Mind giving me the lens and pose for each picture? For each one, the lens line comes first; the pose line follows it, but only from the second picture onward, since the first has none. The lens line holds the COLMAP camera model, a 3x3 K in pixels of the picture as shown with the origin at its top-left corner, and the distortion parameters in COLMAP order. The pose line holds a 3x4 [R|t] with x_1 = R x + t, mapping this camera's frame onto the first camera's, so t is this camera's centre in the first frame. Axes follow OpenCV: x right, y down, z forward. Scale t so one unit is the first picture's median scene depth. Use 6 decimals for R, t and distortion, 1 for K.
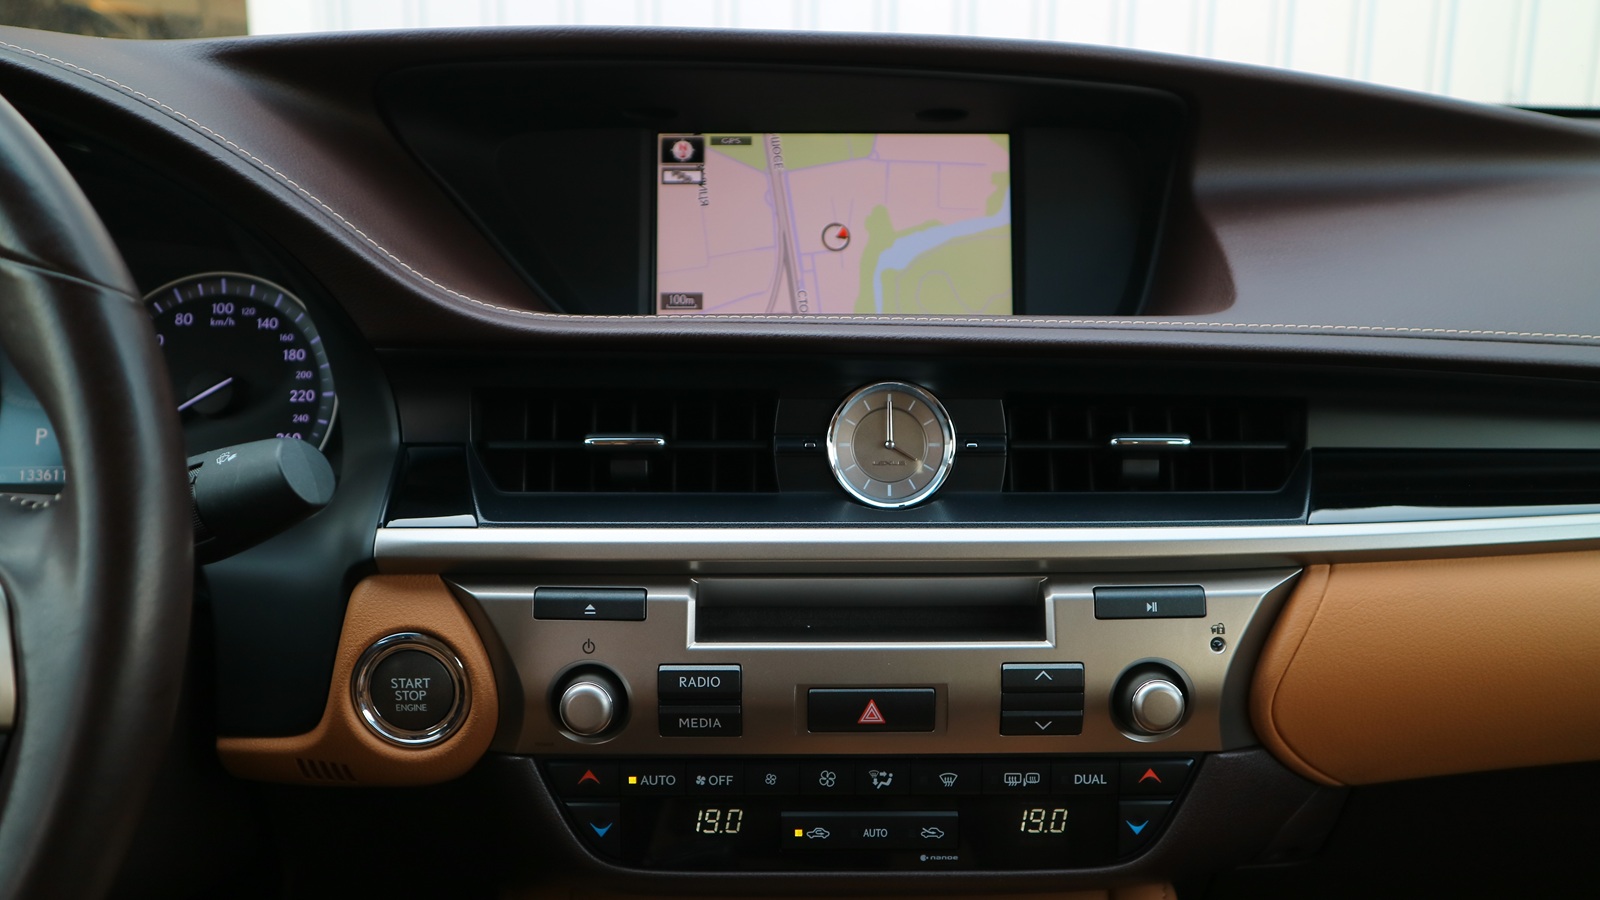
lens RADIAL K [[1490.8, 0, 794.9], [0, 1490.8, 447.6], [0, 0, 1]] dist [-0.022539, 0.000000]
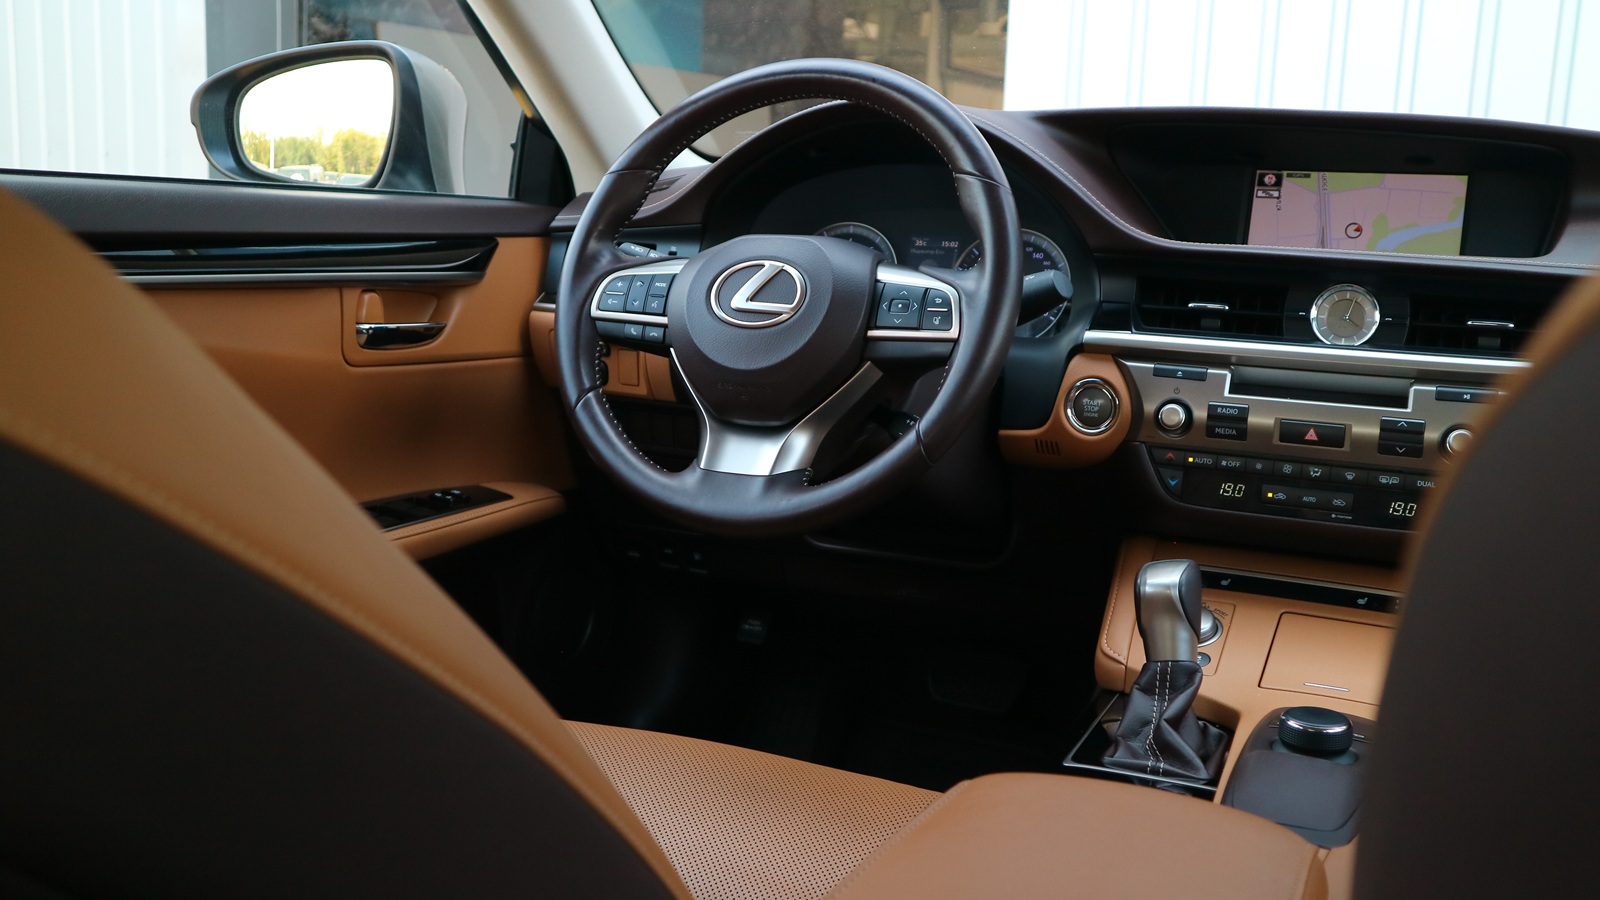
lens RADIAL K [[1490.8, 0, 812.9], [0, 1490.8, 413.3], [0, 0, 1]] dist [-0.022539, 0.000000]
pose [[0.901414, 0.094720, -0.422470, 0.282945], [-0.134959, 0.988630, -0.066303, 0.363330], [0.411387, 0.116783, 0.903948, -1.085938]]
